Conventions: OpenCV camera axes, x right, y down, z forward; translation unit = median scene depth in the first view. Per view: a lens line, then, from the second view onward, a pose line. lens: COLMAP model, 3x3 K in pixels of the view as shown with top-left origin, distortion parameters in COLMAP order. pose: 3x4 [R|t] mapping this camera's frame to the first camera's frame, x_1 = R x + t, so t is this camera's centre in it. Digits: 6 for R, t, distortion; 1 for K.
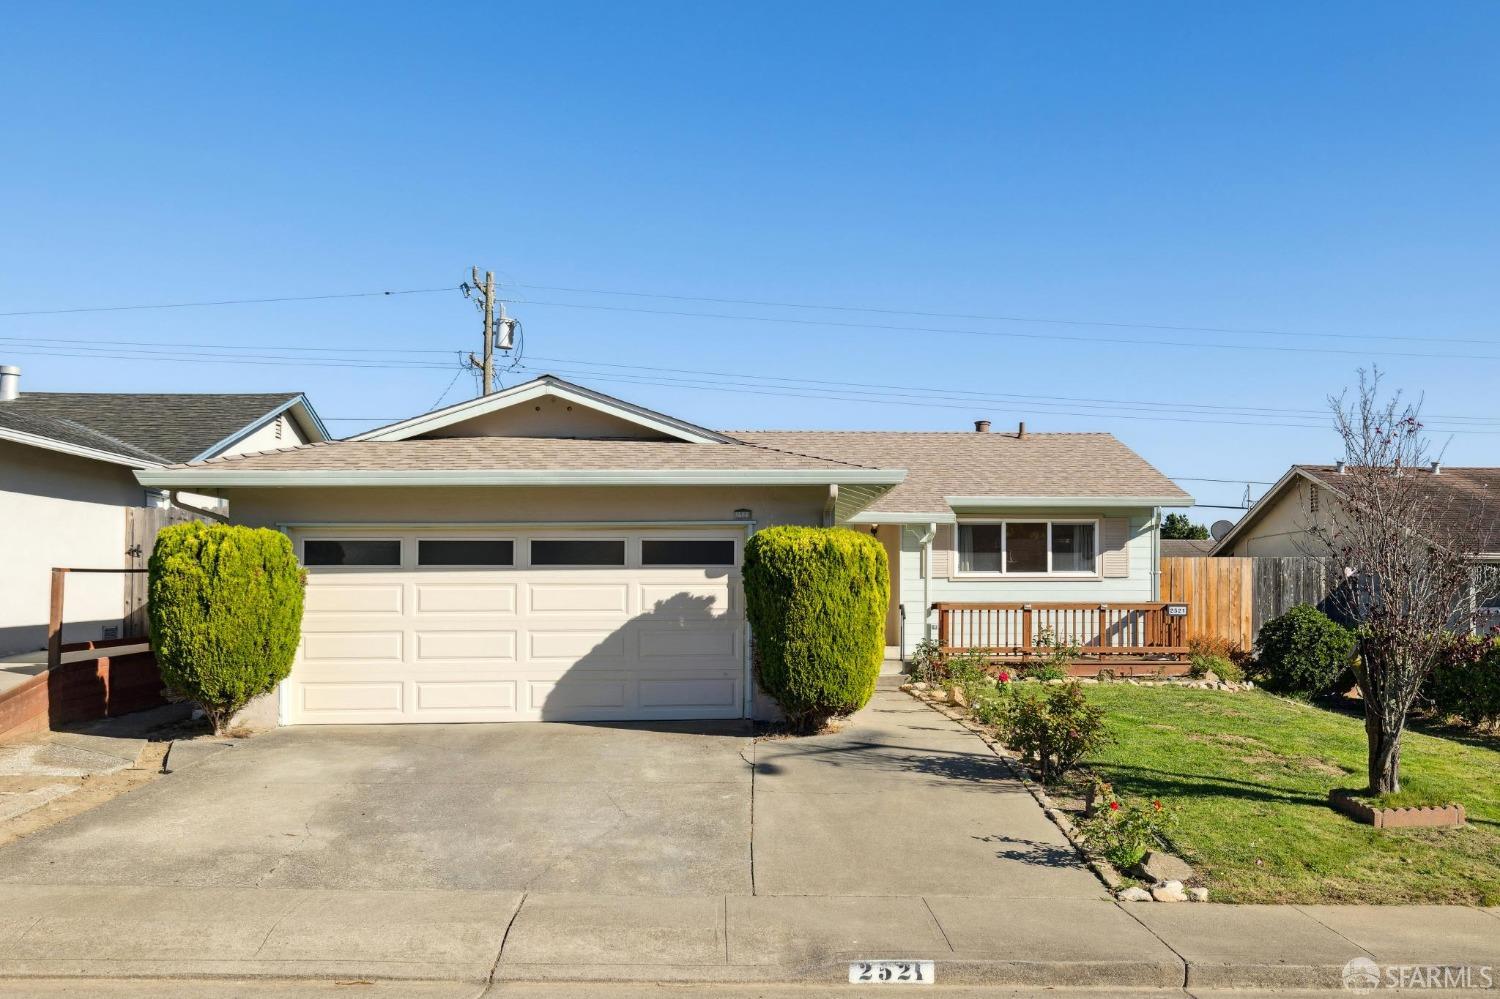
lens RADIAL K [[1351.4, 0, 830.0], [0, 1351.4, 606.7], [0, 0, 1]] dist [0.000739, 0.008277]
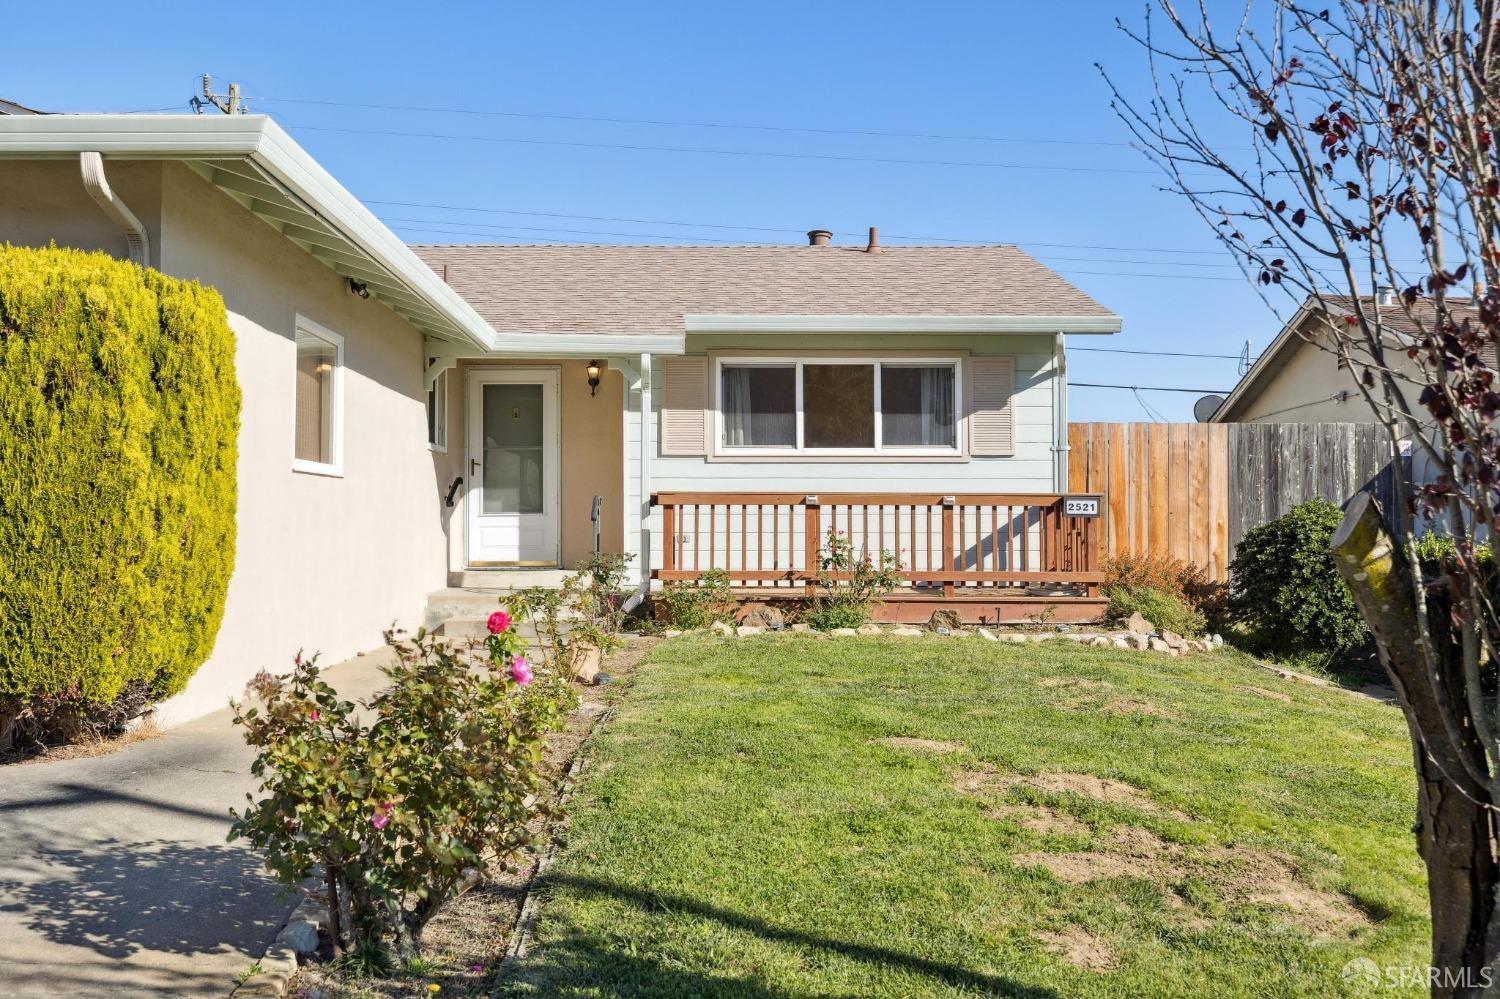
lens RADIAL K [[1464.2, 0, 725.2], [0, 1464.2, 492.0], [0, 0, 1]] dist [-0.002060, -0.000807]
pose [[0.997392, 0.000447, -0.072176, 0.153629], [-0.003131, 0.999307, -0.037089, 0.019755], [0.072109, 0.037218, 0.996702, 0.383218]]
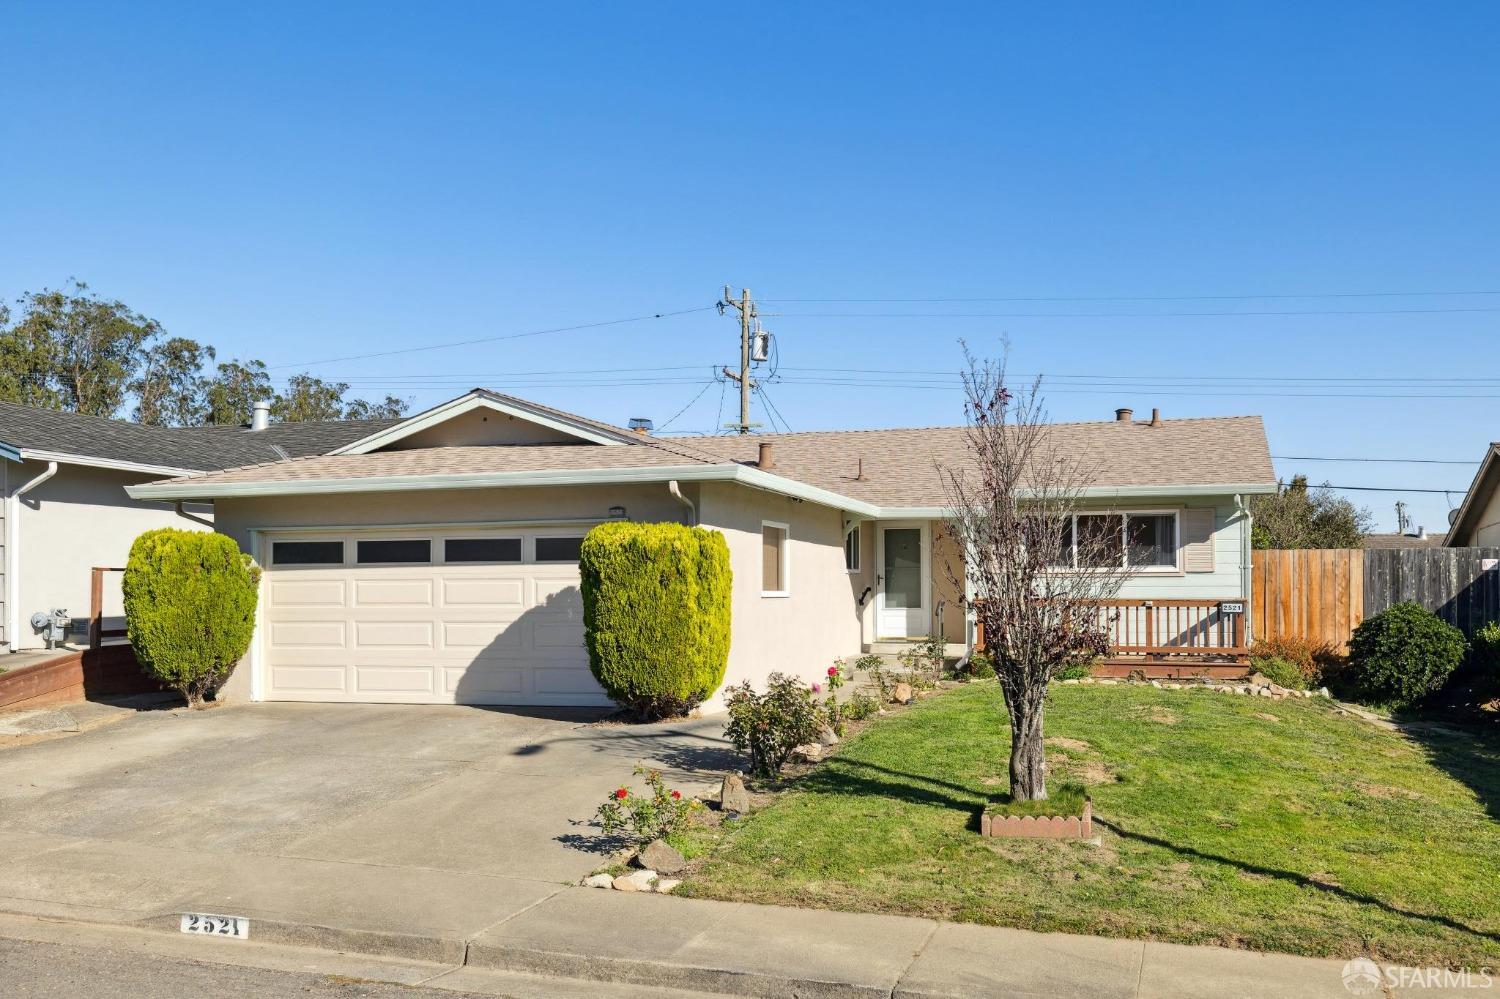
lens RADIAL K [[1351.4, 0, 830.0], [0, 1351.4, 606.7], [0, 0, 1]] dist [0.000739, 0.008277]
pose [[0.941136, 0.002532, -0.338018, 0.310881], [-0.003168, 0.999994, -0.001330, 0.004260], [0.338013, 0.002322, 0.941139, 0.048233]]
